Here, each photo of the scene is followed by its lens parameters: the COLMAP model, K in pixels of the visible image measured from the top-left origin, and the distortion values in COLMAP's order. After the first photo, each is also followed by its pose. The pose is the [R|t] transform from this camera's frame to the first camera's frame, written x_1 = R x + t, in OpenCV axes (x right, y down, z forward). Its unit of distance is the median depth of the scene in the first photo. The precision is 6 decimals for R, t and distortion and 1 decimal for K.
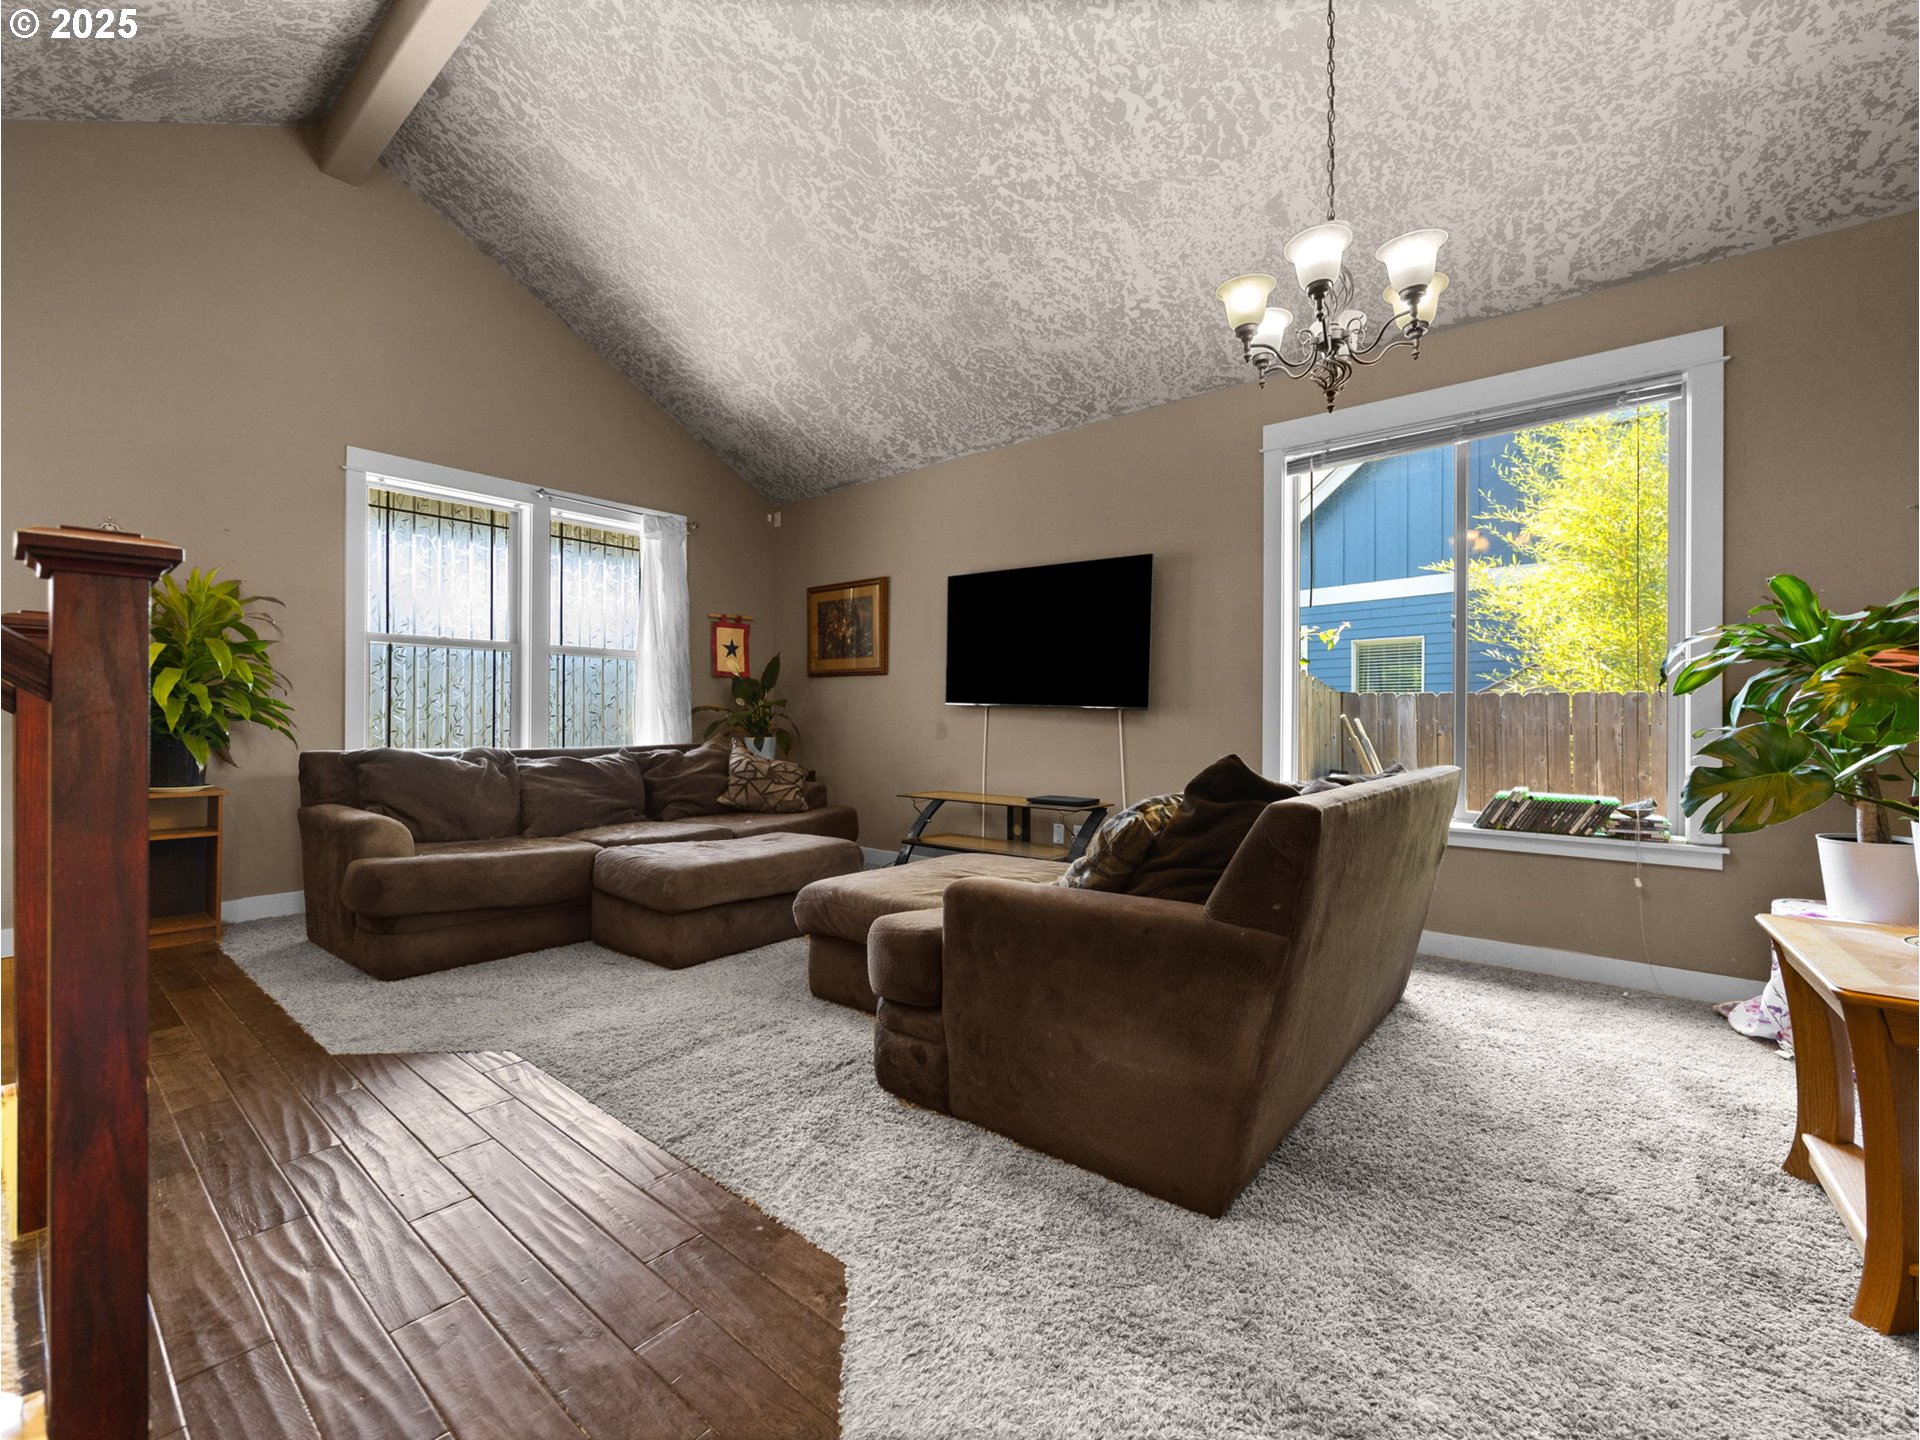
lens RADIAL K [[824.5, 0, 957.6], [0, 824.5, 712.7], [0, 0, 1]] dist [-0.001399, -0.000252]
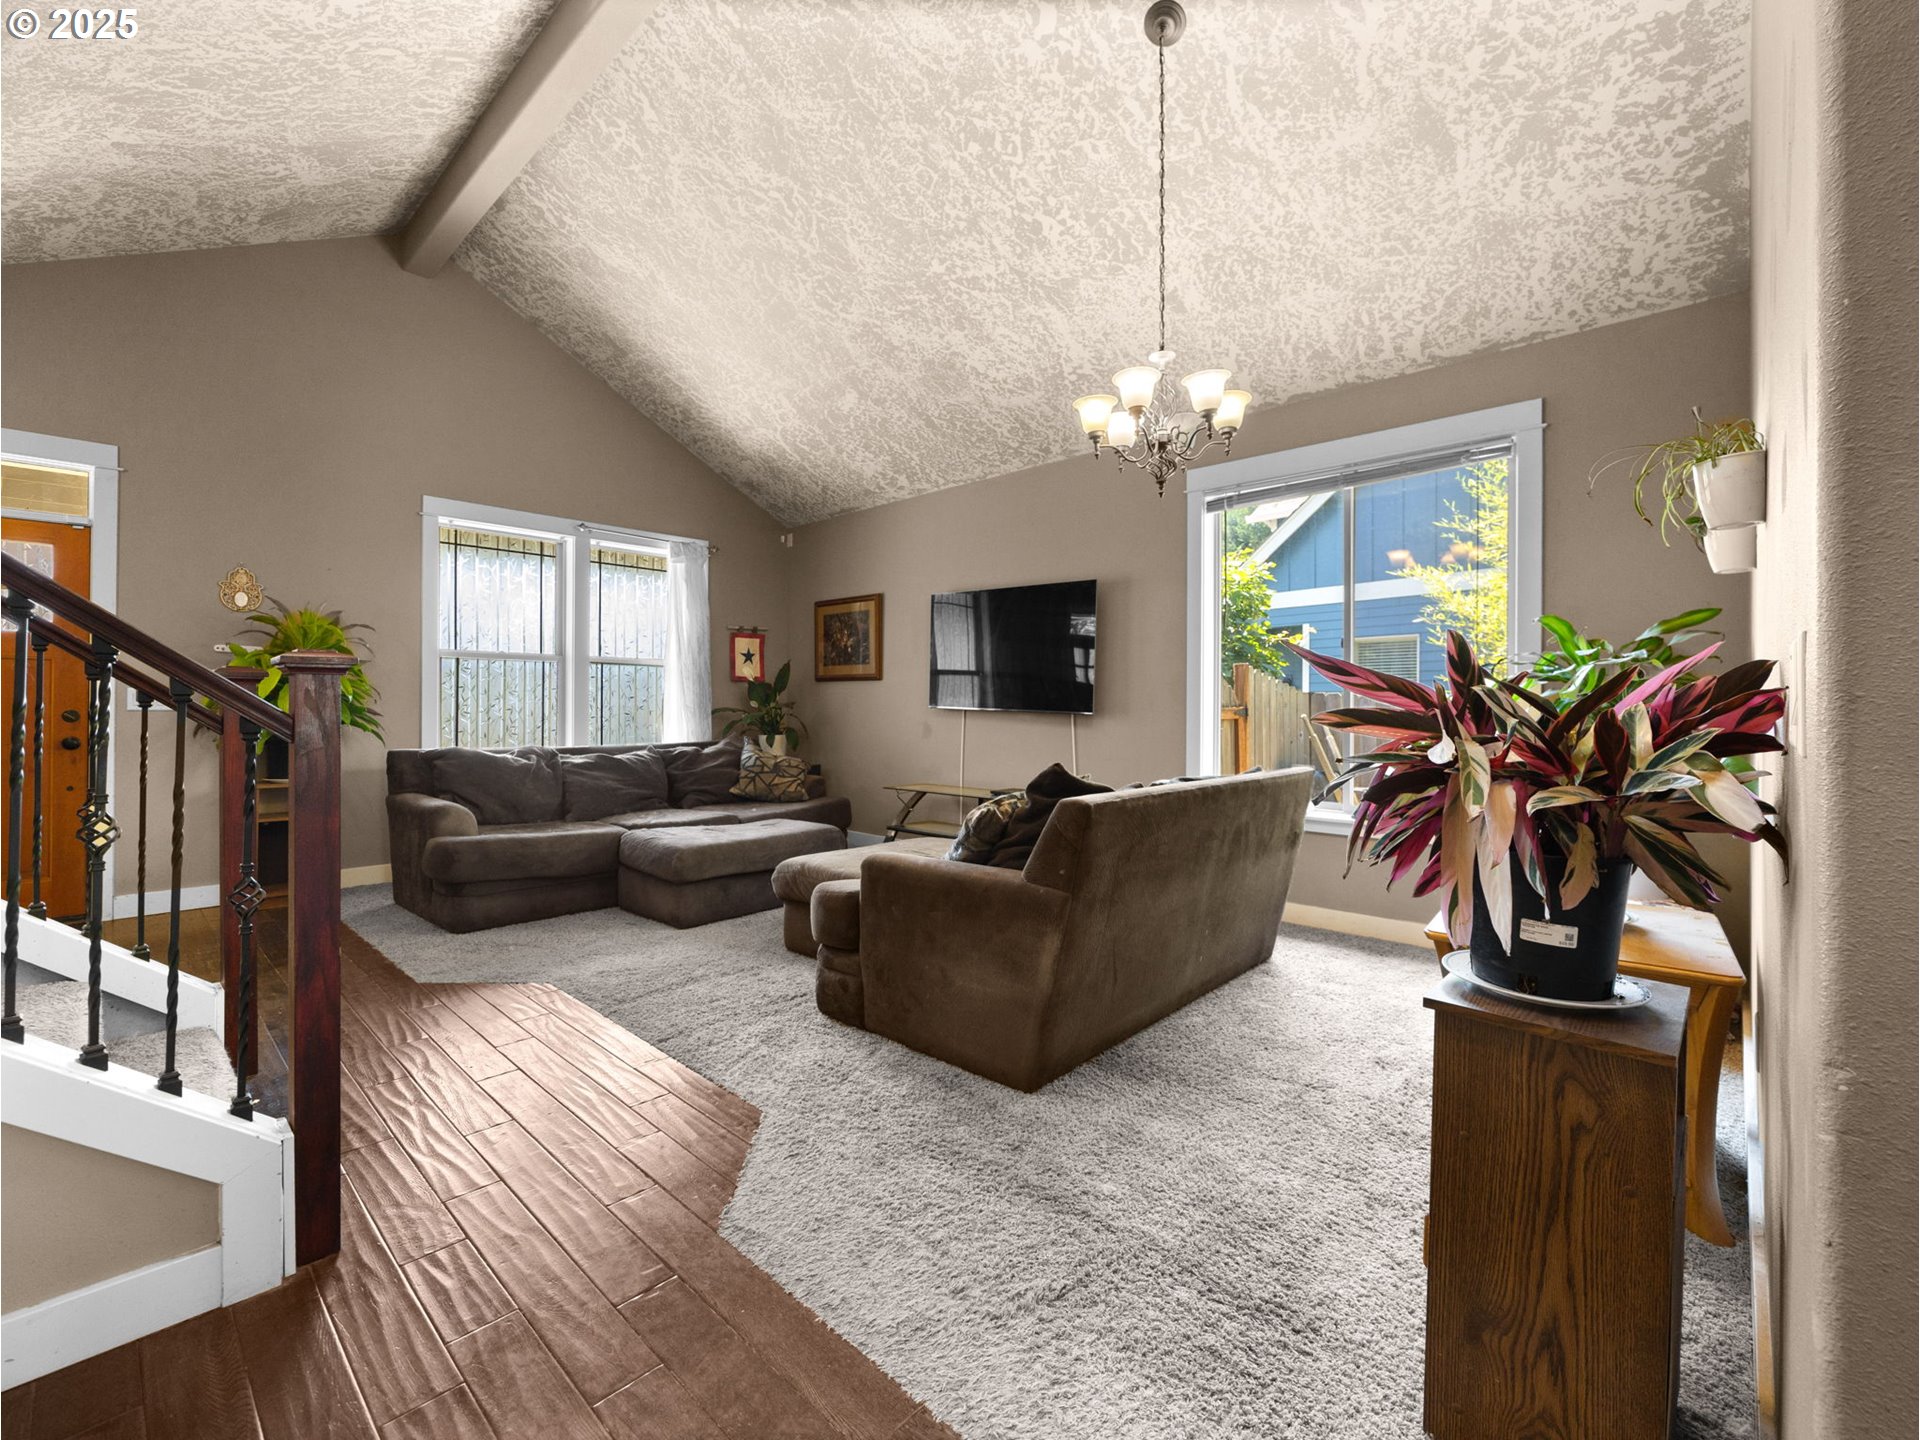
lens RADIAL K [[825.3, 0, 955.4], [0, 825.3, 700.3], [0, 0, 1]] dist [0.000004, 0.000465]
pose [[0.998422, -0.000851, -0.056146, 0.120870], [0.000785, 0.999999, -0.001196, -0.026112], [0.056147, 0.001150, 0.998422, -0.188796]]
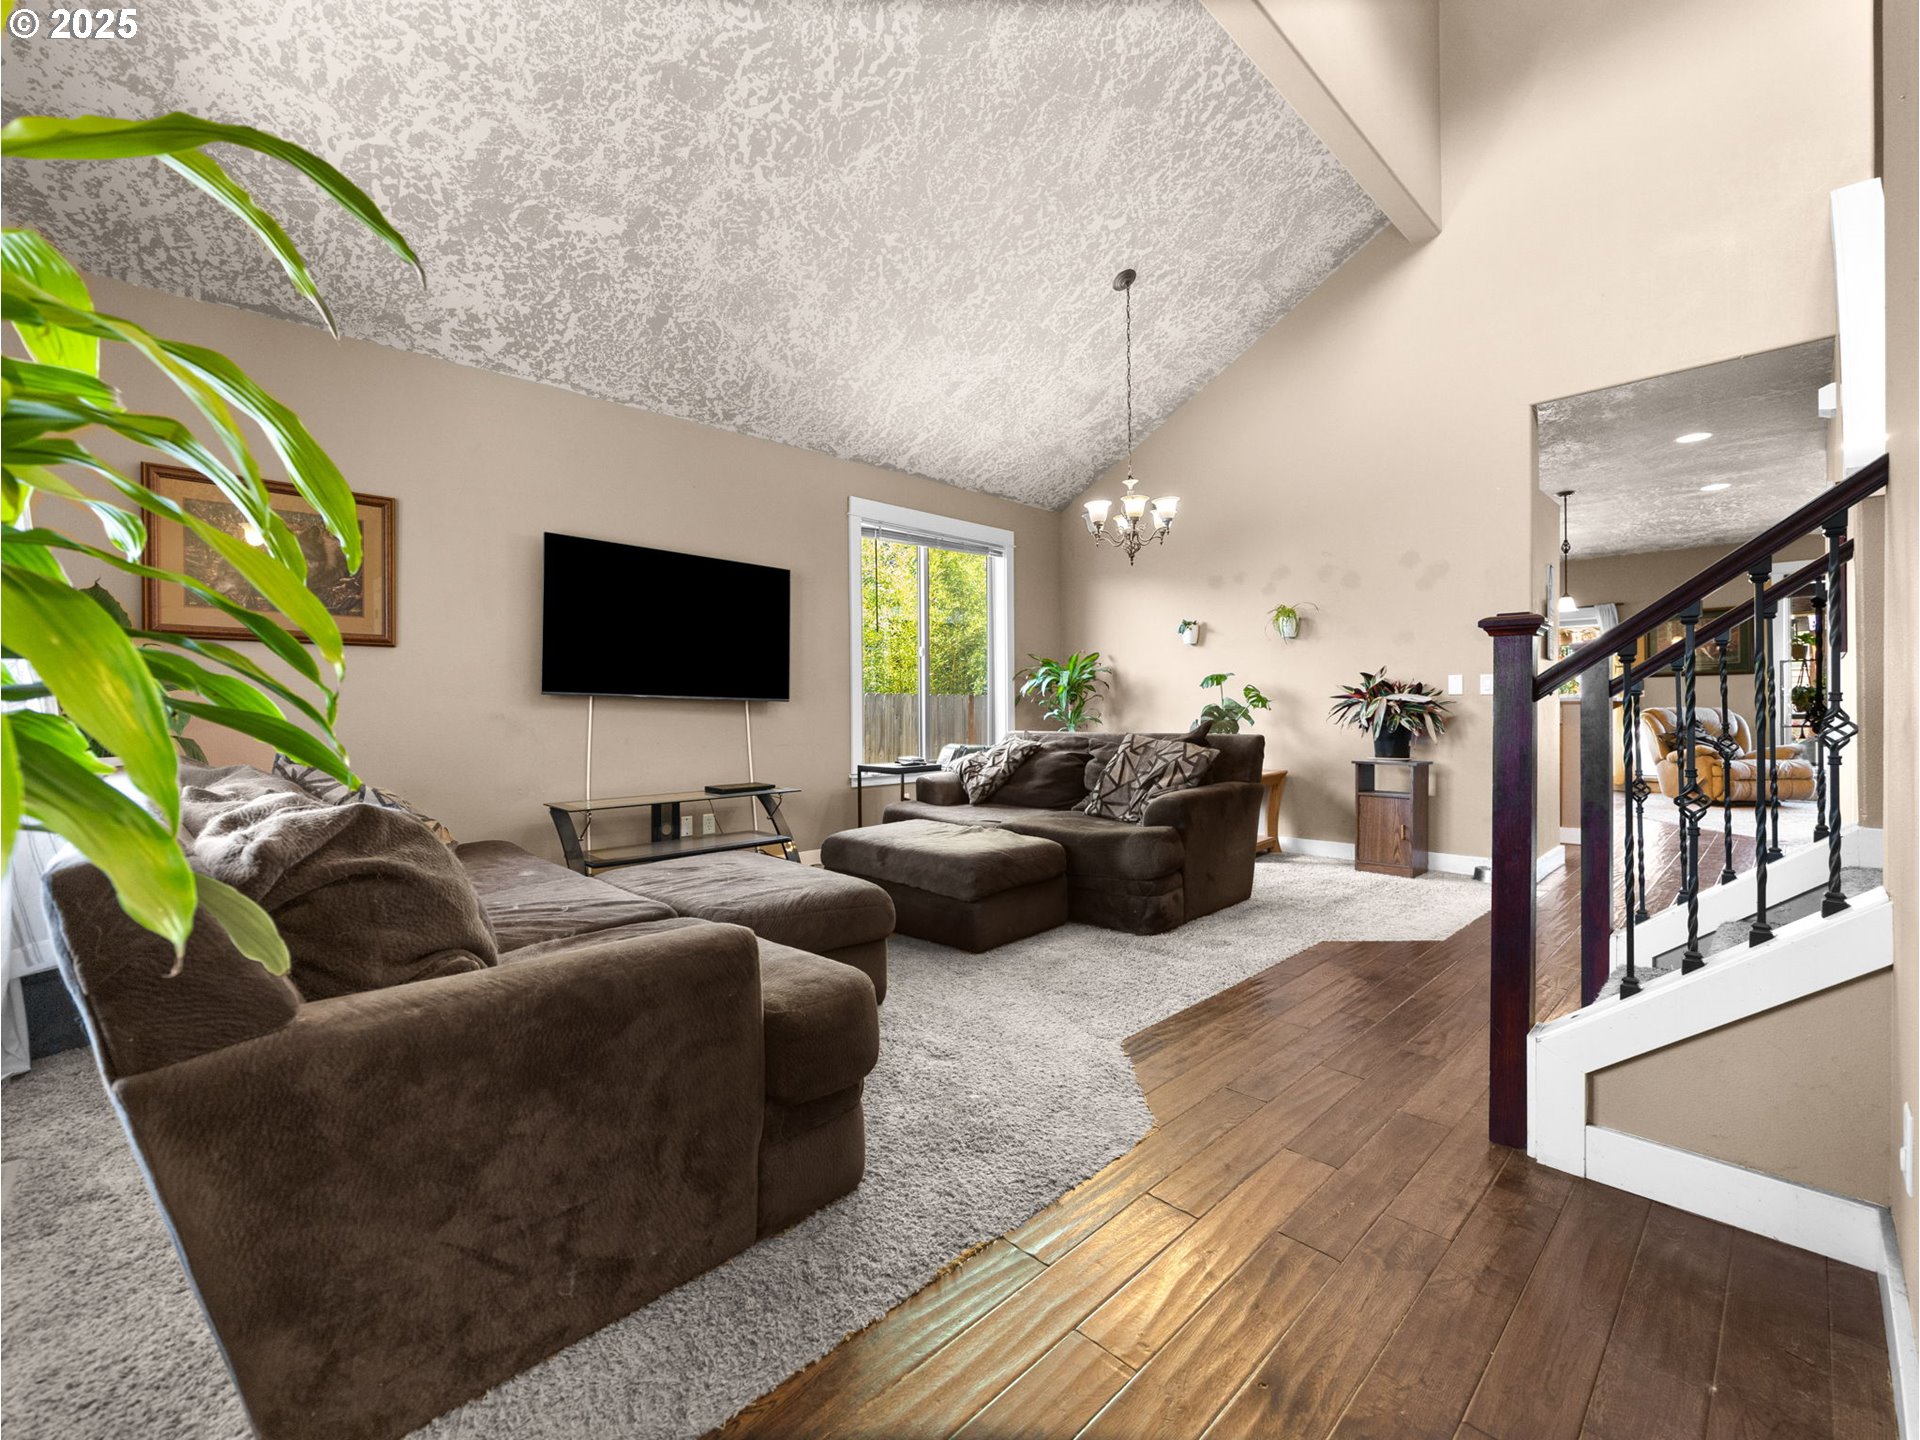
lens RADIAL K [[820.5, 0, 939.7], [0, 820.5, 713.2], [0, 0, 1]] dist [-0.001728, 0.000103]
pose [[0.113631, -0.011227, 0.993460, -1.060098], [0.003224, 0.999935, 0.010932, 0.001741], [-0.993518, 0.001961, 0.113660, 0.752463]]
